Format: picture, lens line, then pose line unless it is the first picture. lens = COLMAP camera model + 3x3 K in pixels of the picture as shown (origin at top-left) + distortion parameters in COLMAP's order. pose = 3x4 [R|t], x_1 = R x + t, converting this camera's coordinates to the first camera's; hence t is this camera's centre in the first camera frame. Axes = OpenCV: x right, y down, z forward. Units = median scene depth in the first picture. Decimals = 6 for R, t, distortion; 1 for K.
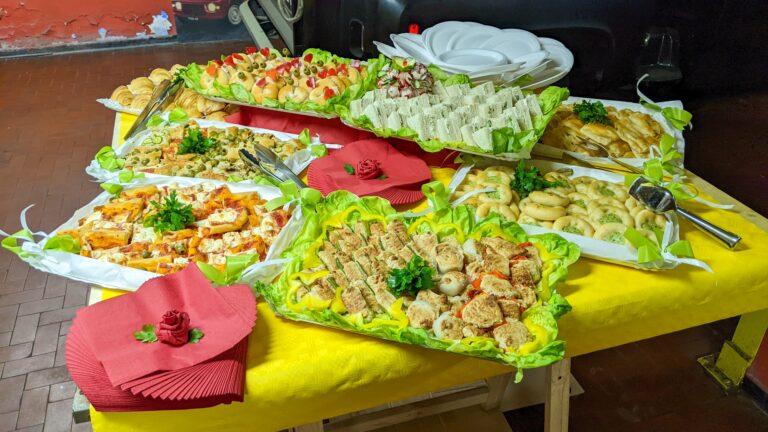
lens RADIAL K [[604.6, 0, 384.0], [0, 604.6, 216.0], [0, 0, 1]] dist [0.006684, -0.007659]
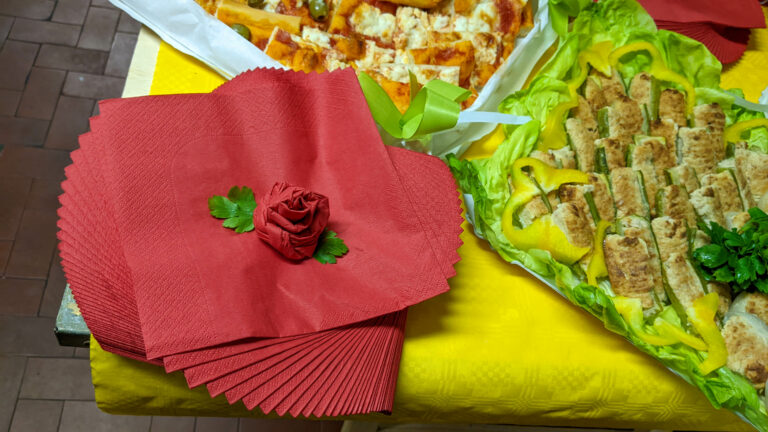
lens RADIAL K [[601.0, 0, 403.1], [0, 601.0, 216.6], [0, 0, 1]] dist [0.122869, -0.221865]
pose [[0.933012, 0.355247, 0.057346, -0.246372], [-0.347163, 0.846687, 0.403236, -0.031968], [0.094694, -0.396132, 0.913298, 0.481421]]
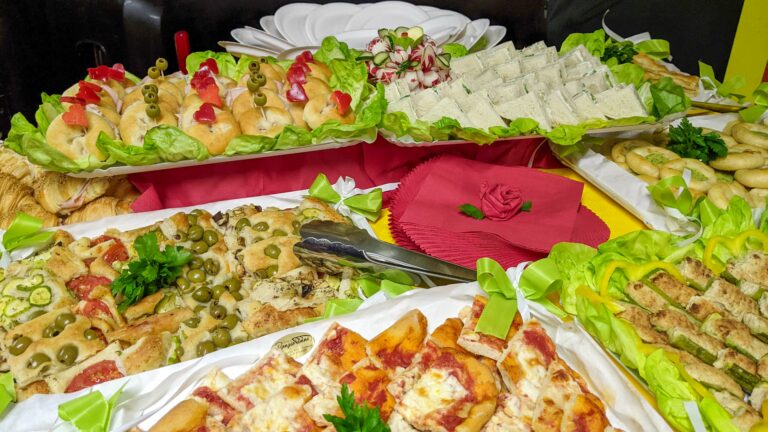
lens RADIAL K [[604.6, 0, 384.0], [0, 604.6, 216.0], [0, 0, 1]] dist [0.006684, -0.007659]
pose [[0.797863, -0.308760, 0.517767, -0.523128], [0.328905, 0.942740, 0.055352, -0.166692], [-0.505210, 0.126132, 0.853729, 0.703591]]
